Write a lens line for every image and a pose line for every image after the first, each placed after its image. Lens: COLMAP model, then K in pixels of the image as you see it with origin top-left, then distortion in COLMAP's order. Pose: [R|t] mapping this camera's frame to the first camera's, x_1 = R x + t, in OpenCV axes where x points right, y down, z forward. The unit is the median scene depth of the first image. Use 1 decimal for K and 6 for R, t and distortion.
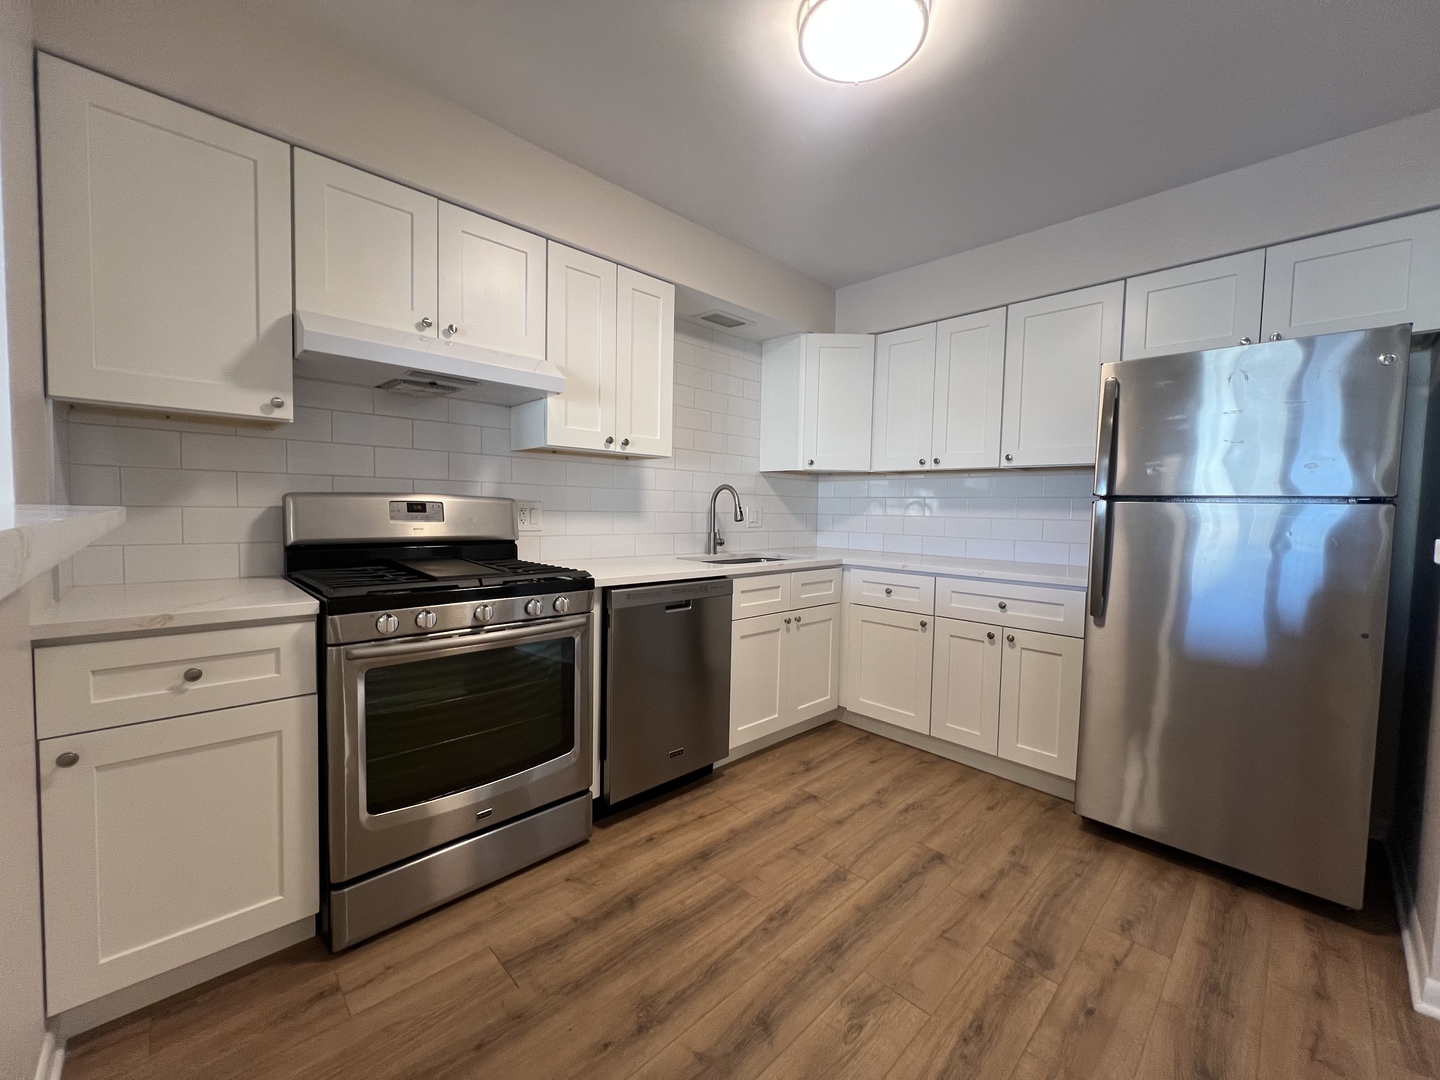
lens RADIAL K [[576.2, 0, 724.6], [0, 576.2, 535.5], [0, 0, 1]] dist [-0.002469, 0.000107]
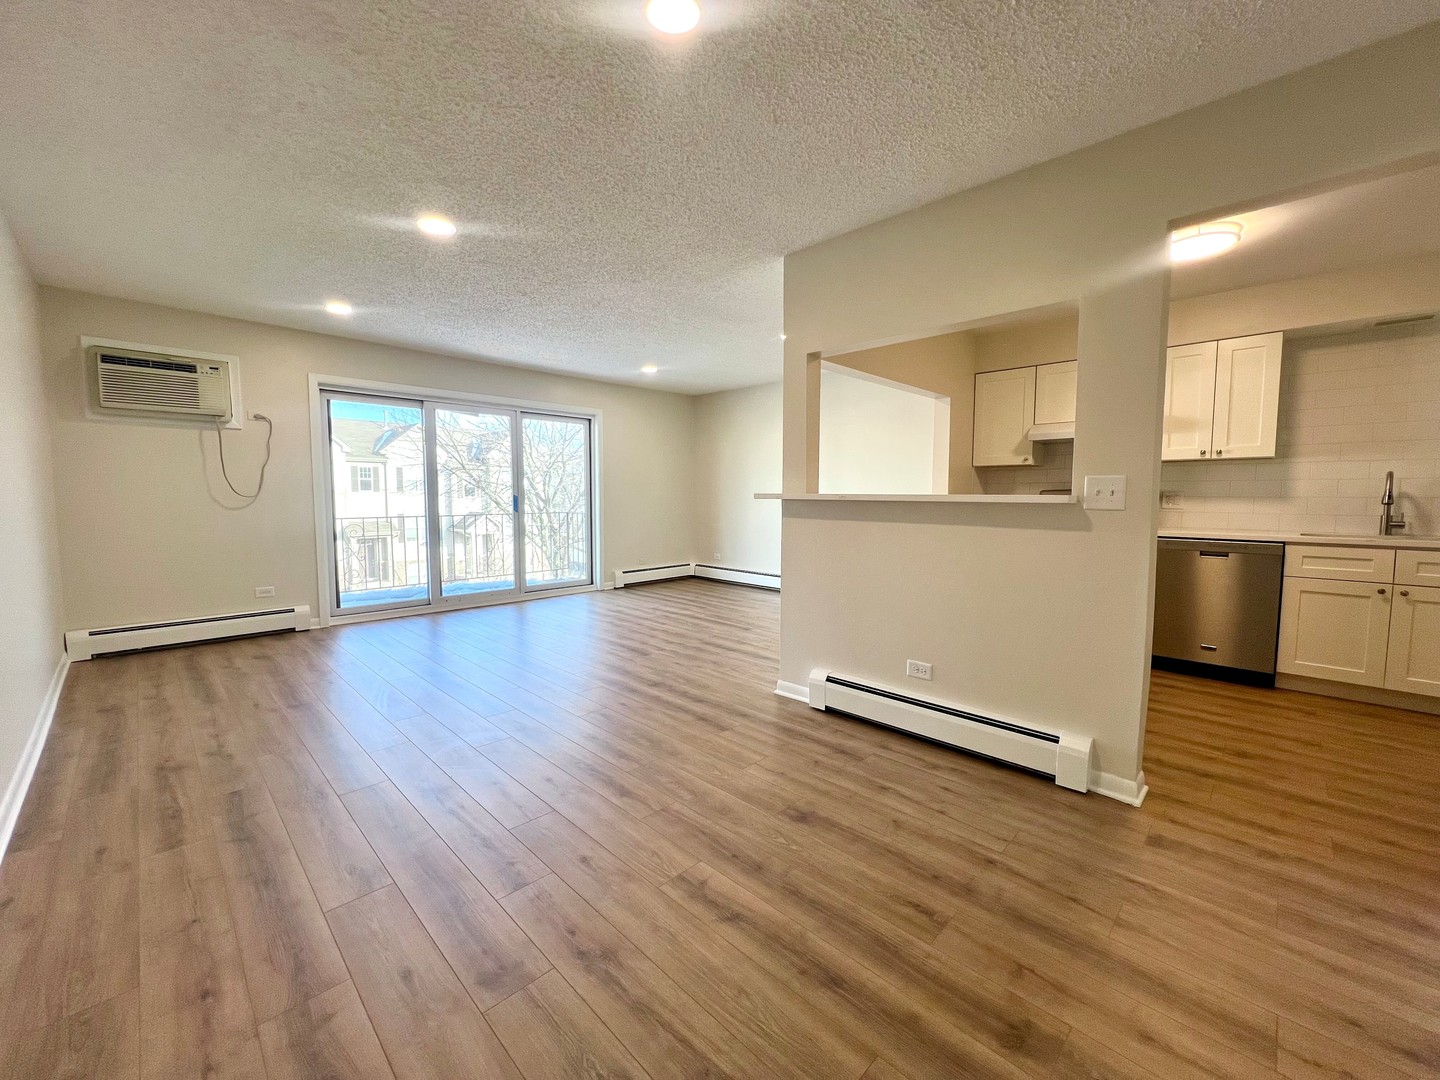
lens RADIAL K [[564.5, 0, 727.7], [0, 564.5, 535.5], [0, 0, 1]] dist [-0.001129, -0.000141]
pose [[0.030608, 0.055520, -0.997988, 1.368257], [-0.047262, 0.997420, 0.054038, 0.045805], [0.998413, 0.045513, 0.033153, -0.382791]]
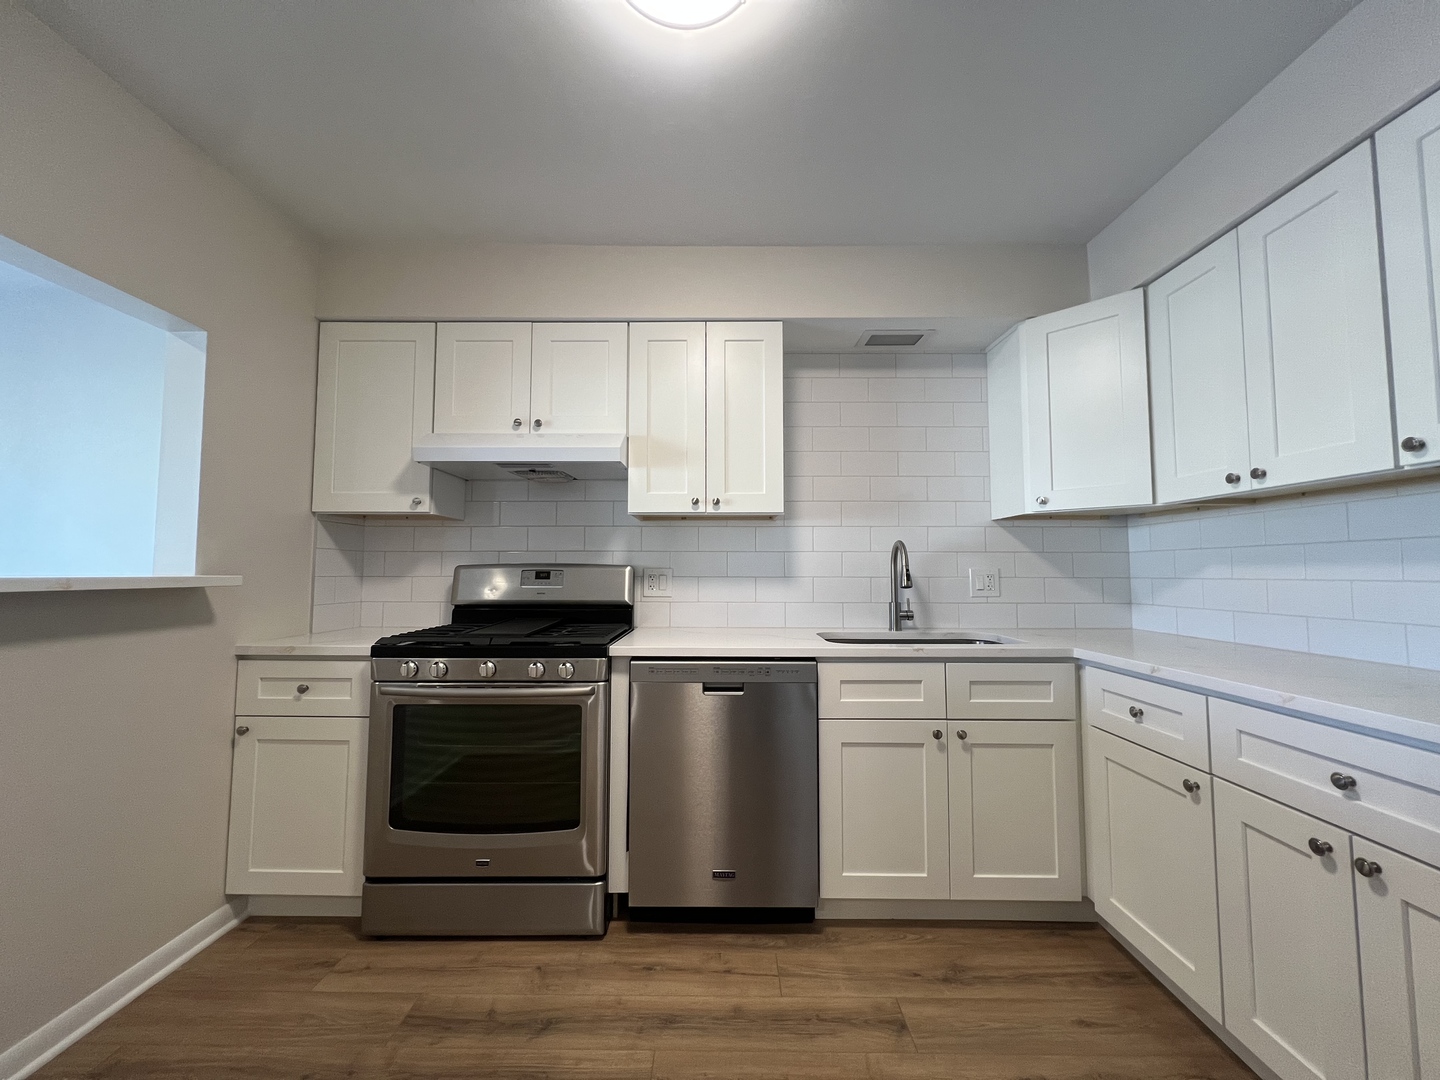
lens RADIAL K [[576.2, 0, 713.4], [0, 576.2, 536.0], [0, 0, 1]] dist [-0.002469, 0.000107]
pose [[0.708937, -0.062842, -0.702466, 0.486265], [-0.021174, 0.993677, -0.110263, -0.004976], [0.704954, 0.093043, 0.703124, 0.362681]]
